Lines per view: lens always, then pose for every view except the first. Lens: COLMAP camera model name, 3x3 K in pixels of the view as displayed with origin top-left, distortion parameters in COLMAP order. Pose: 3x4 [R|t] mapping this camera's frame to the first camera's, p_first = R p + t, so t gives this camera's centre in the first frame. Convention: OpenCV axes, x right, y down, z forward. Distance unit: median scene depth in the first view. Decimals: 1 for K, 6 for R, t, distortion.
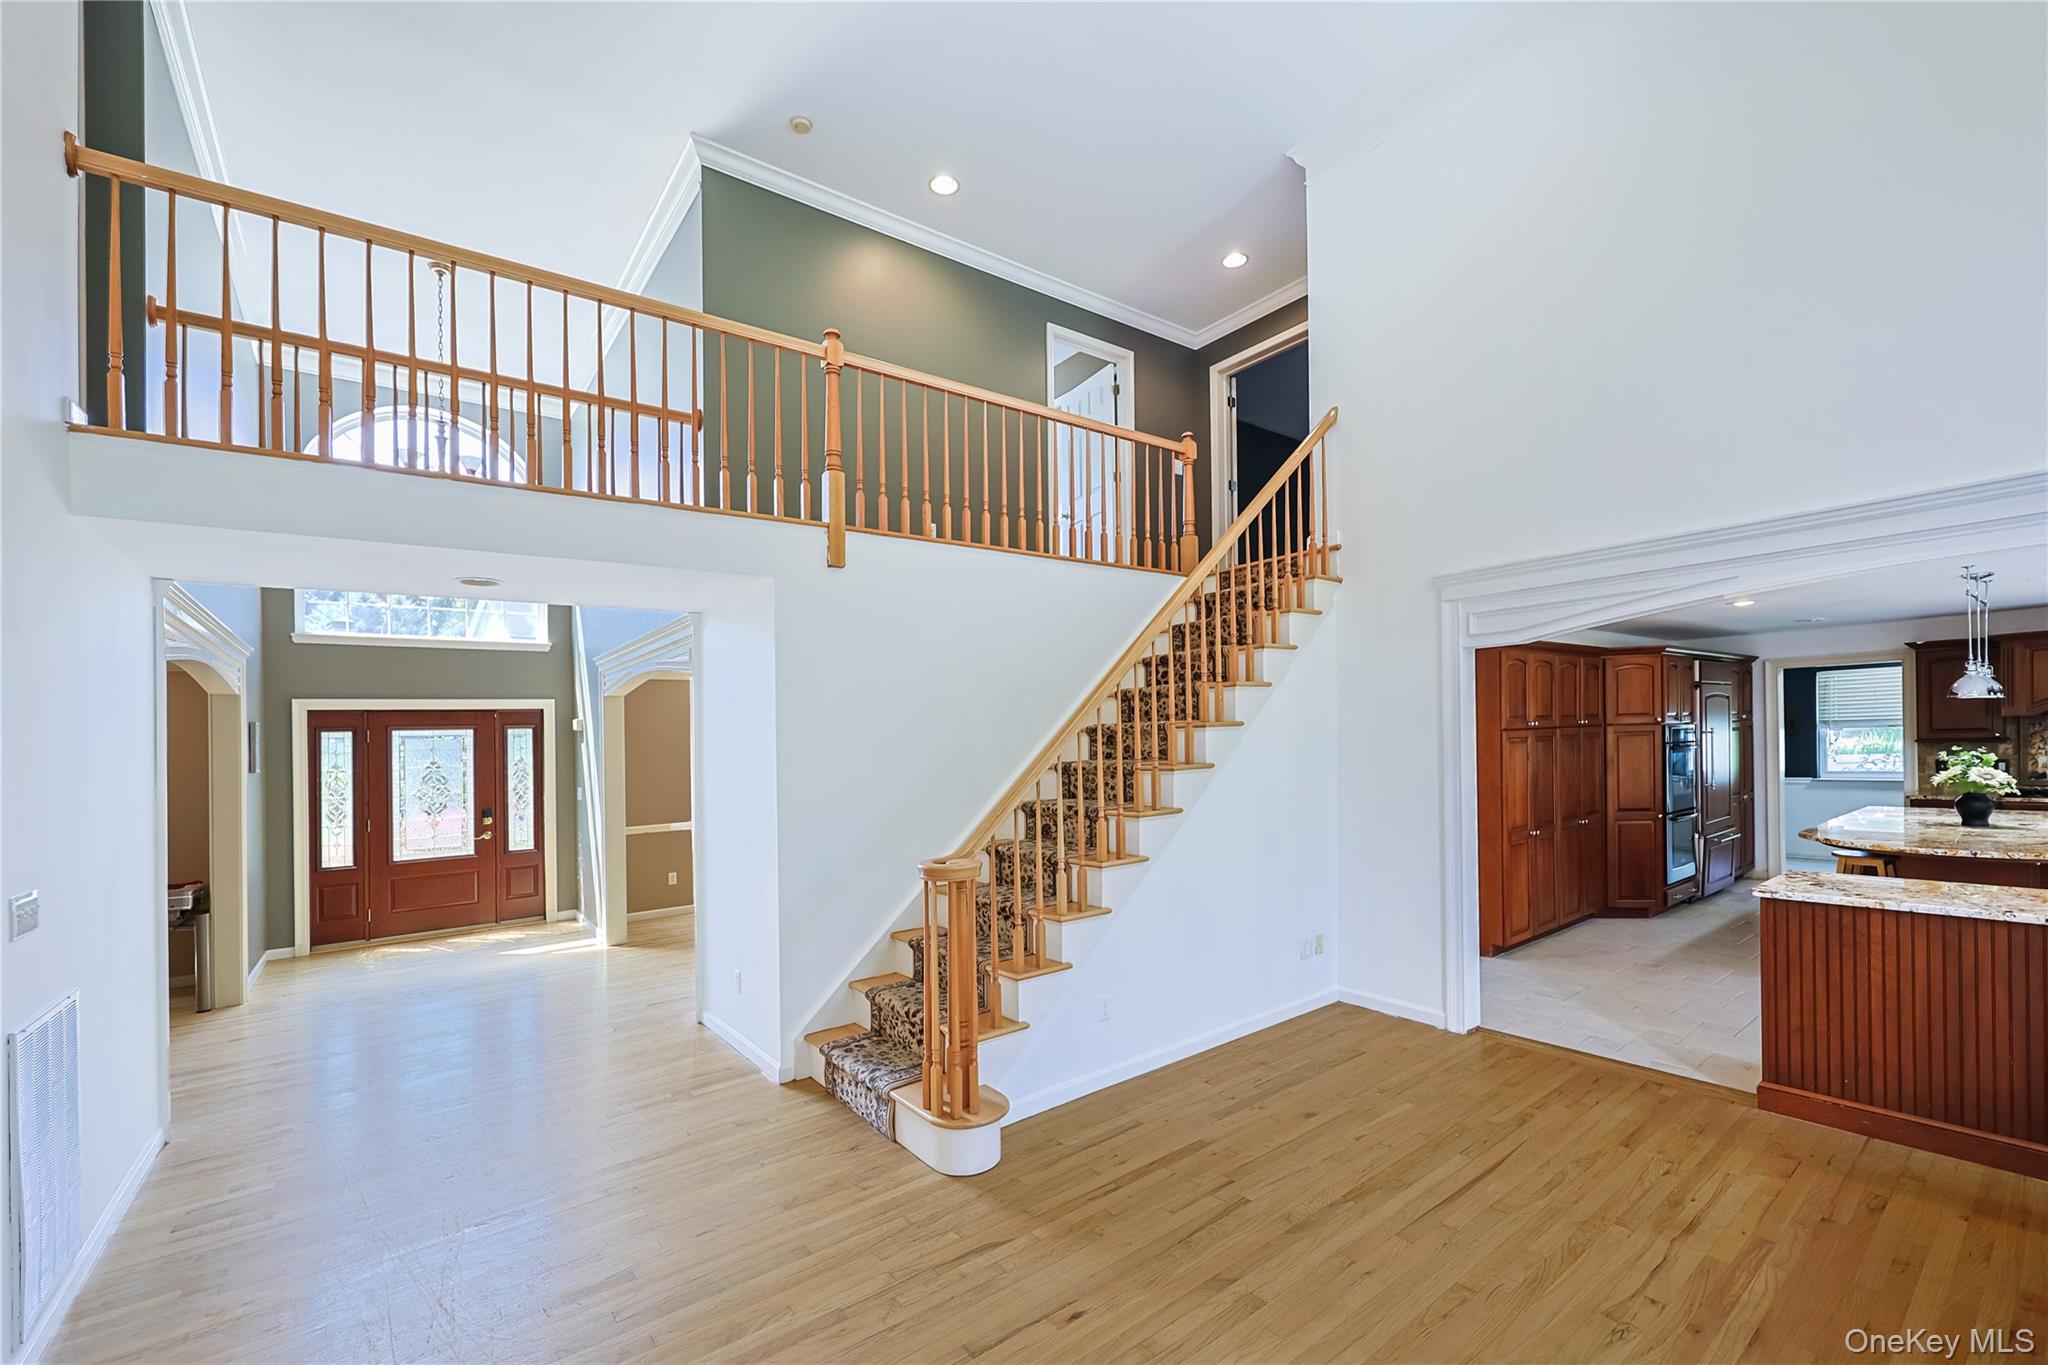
lens RADIAL K [[853.3, 0, 1031.6], [0, 853.3, 719.0], [0, 0, 1]] dist [0.004993, 0.002123]
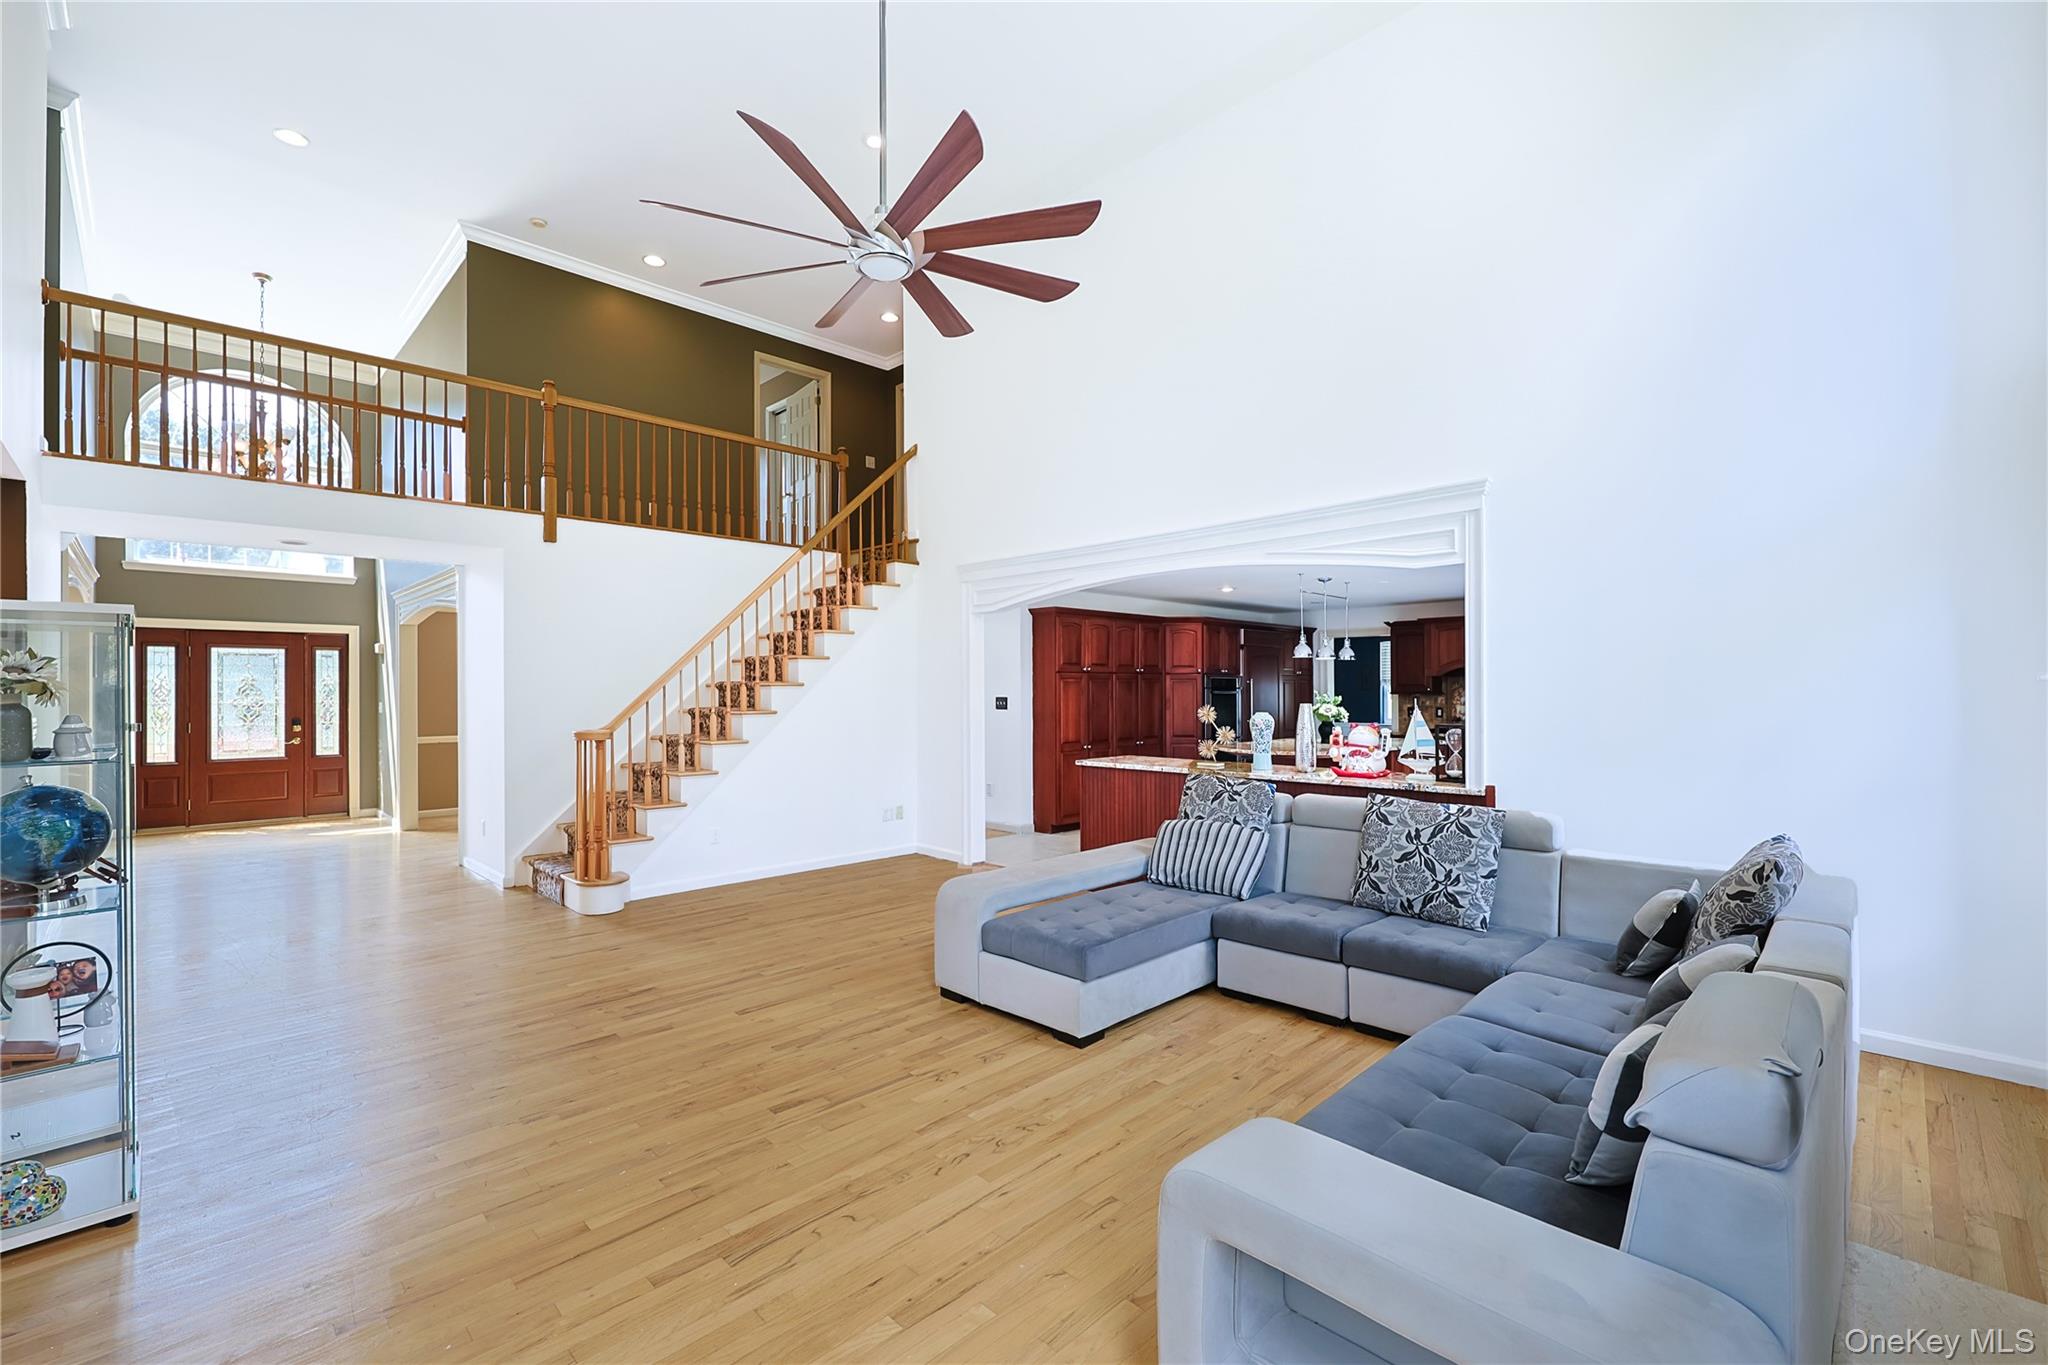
lens RADIAL K [[853.3, 0, 942.1], [0, 853.3, 693.7], [0, 0, 1]] dist [0.004993, 0.002123]
pose [[0.996313, 0.030805, 0.080074, 0.220144], [-0.033311, 0.998990, 0.030153, 0.011123], [-0.079065, -0.032710, 0.996333, -0.350178]]
